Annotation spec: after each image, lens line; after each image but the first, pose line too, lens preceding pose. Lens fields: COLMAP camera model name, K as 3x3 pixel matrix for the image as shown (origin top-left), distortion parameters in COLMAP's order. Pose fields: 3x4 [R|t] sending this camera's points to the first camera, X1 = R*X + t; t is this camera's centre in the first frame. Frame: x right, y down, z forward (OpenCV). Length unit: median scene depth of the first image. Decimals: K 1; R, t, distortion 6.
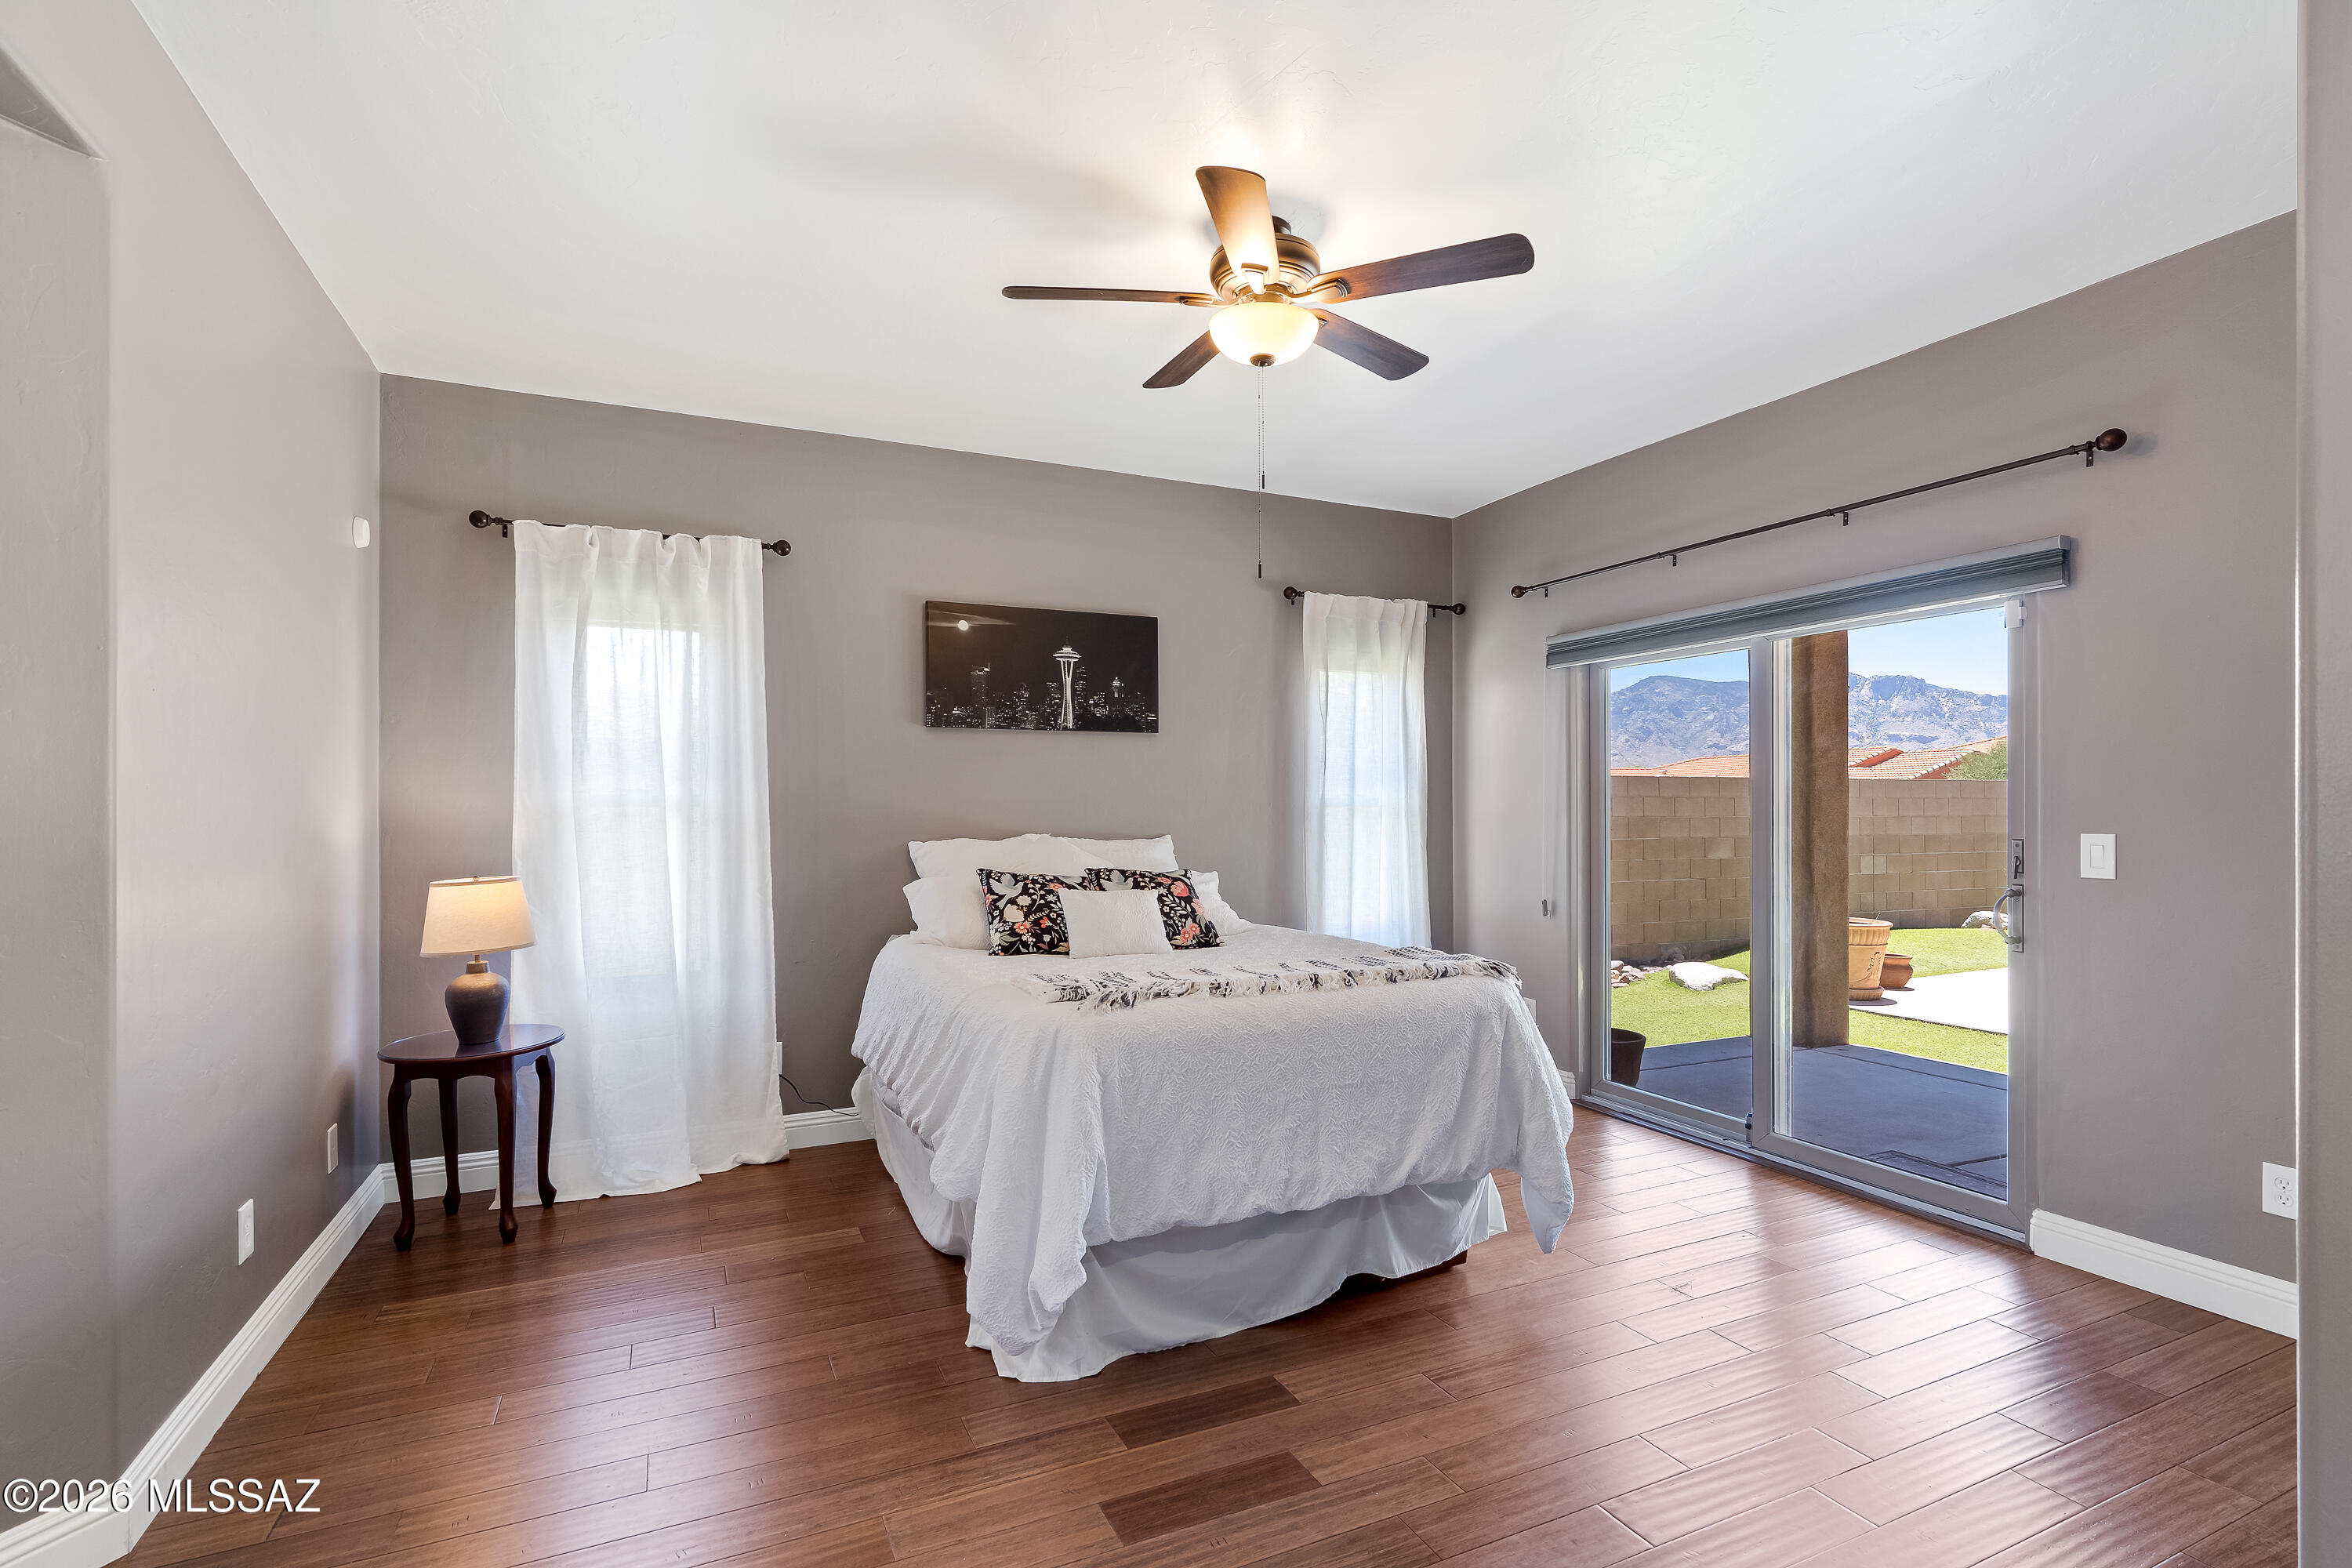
lens RADIAL K [[1079.2, 0, 1177.8], [0, 1079.2, 802.2], [0, 0, 1]] dist [-0.003444, 0.002784]
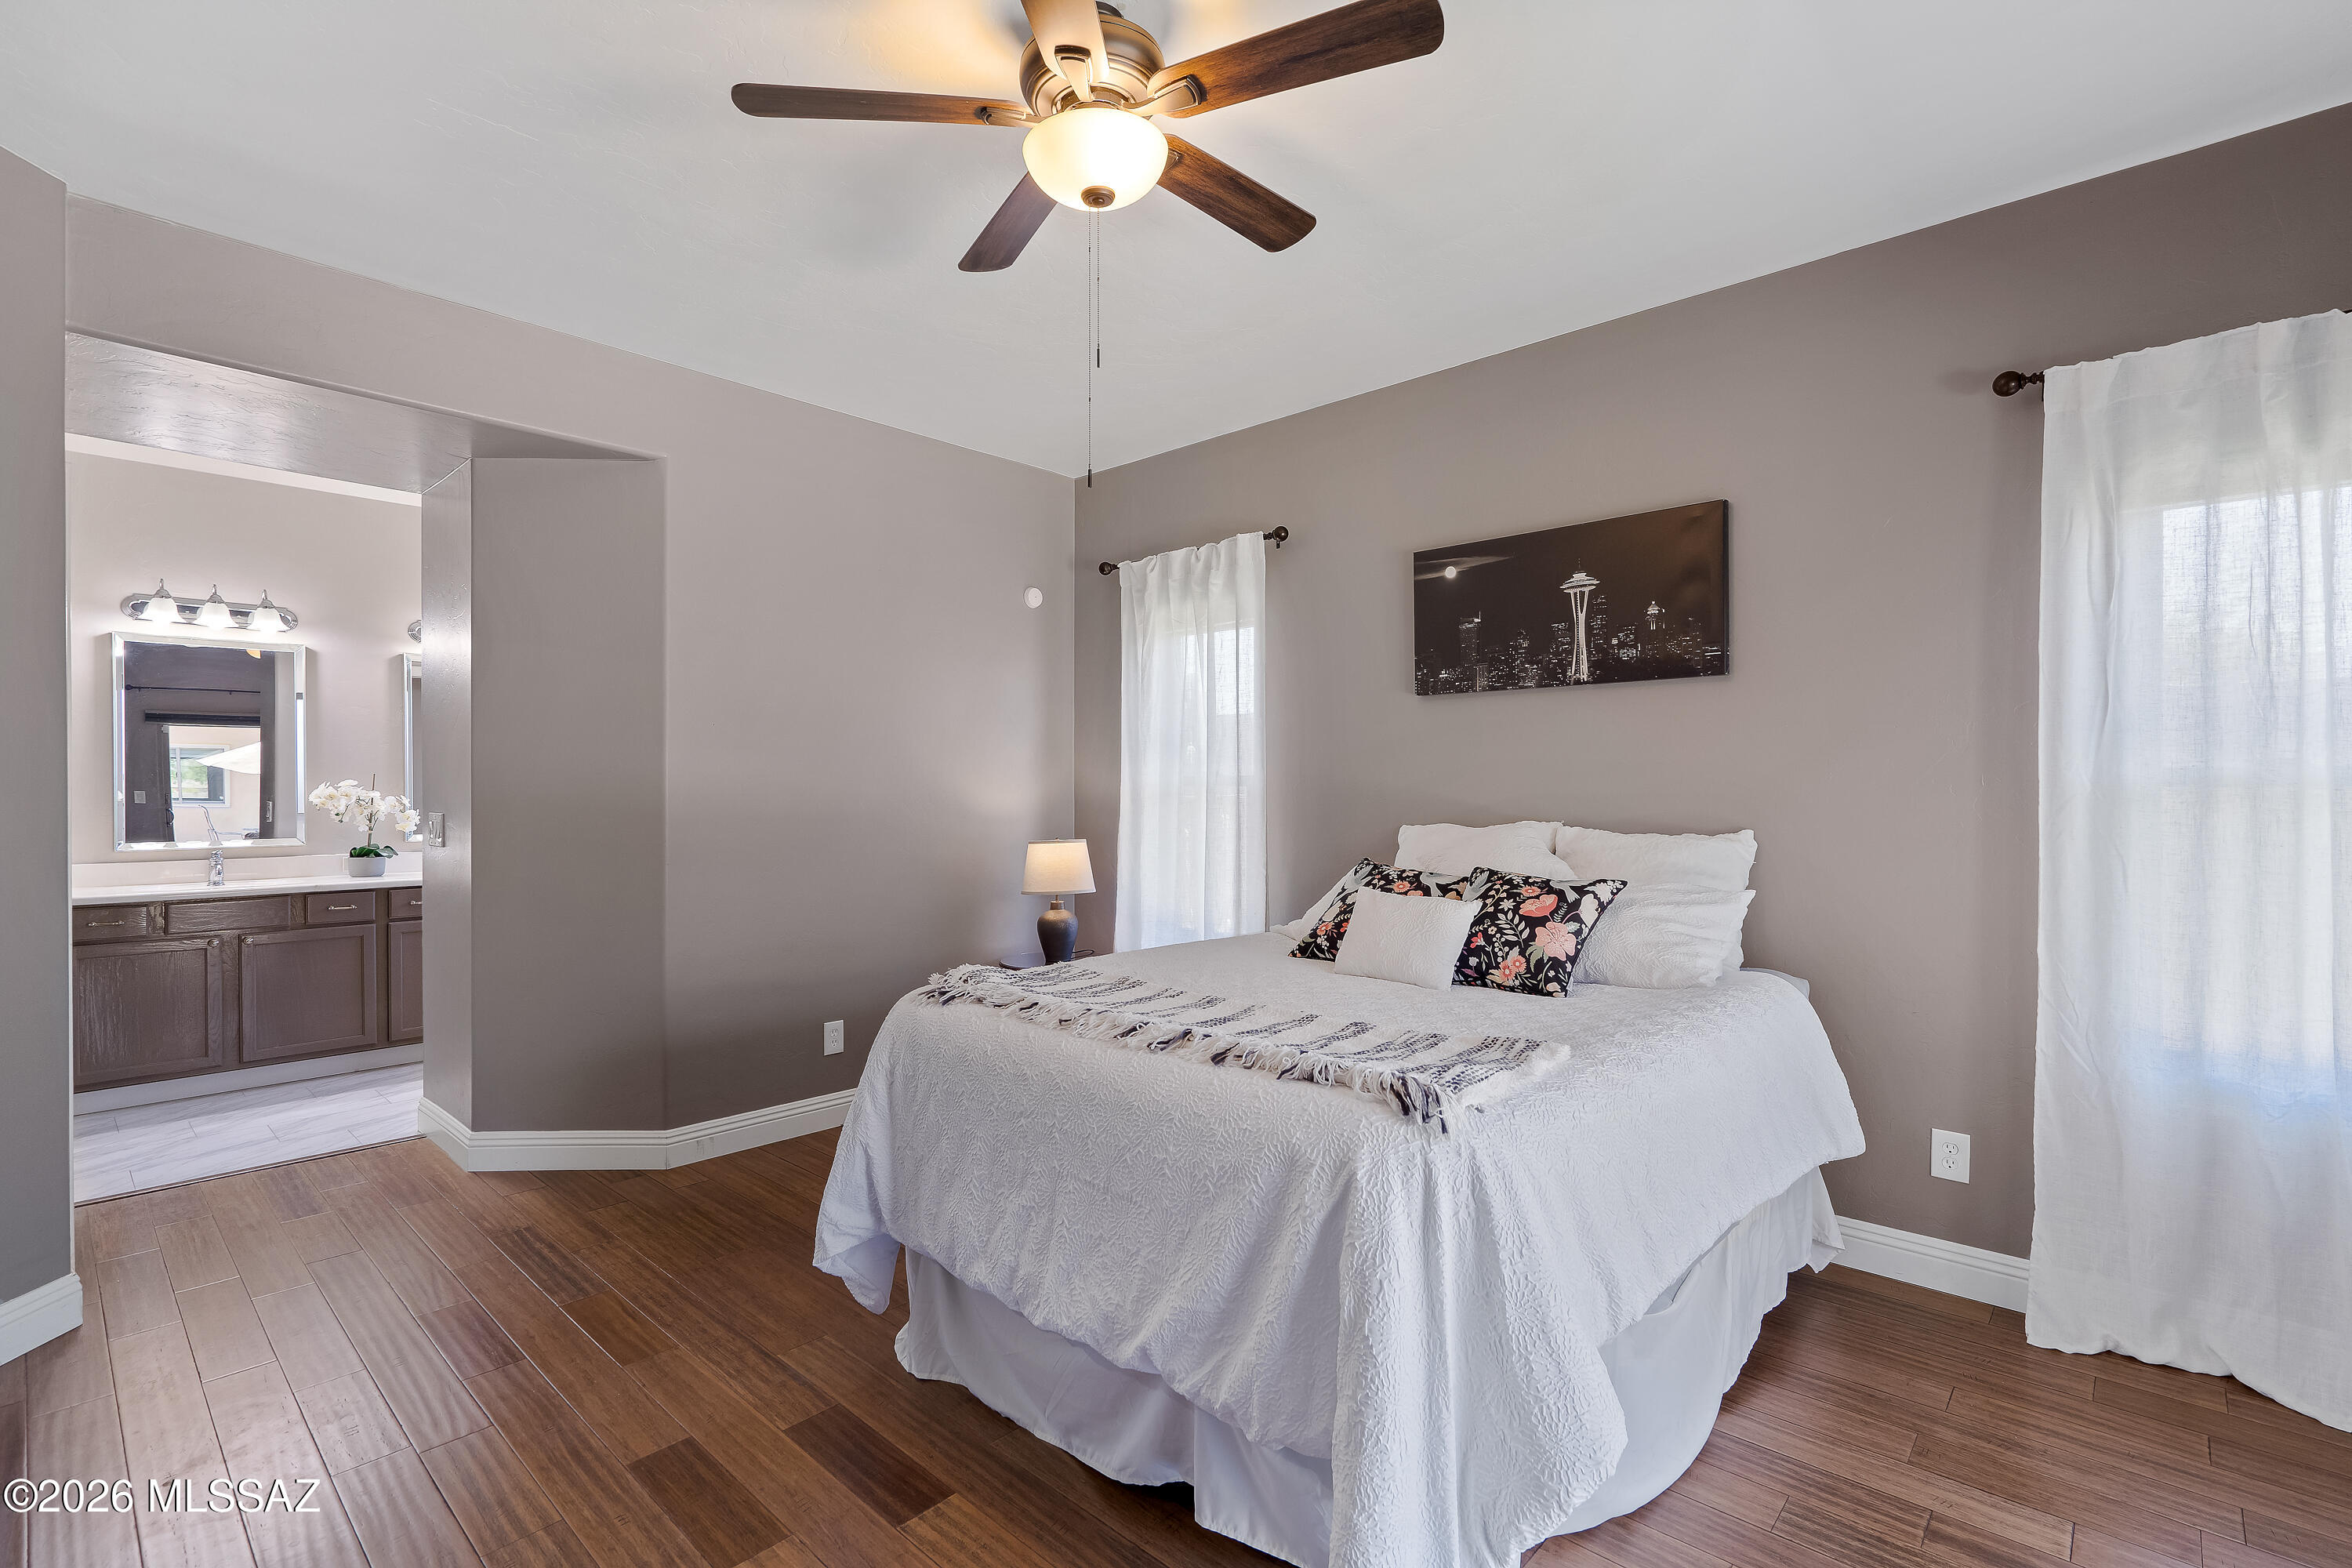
lens RADIAL K [[1079.2, 0, 1175.9], [0, 1079.2, 791.7], [0, 0, 1]] dist [-0.003444, 0.002784]
pose [[0.381635, 0.004651, -0.924301, 0.498552], [0.004322, 0.999967, 0.006816, 0.001543], [0.924303, -0.006596, 0.381603, 0.472520]]
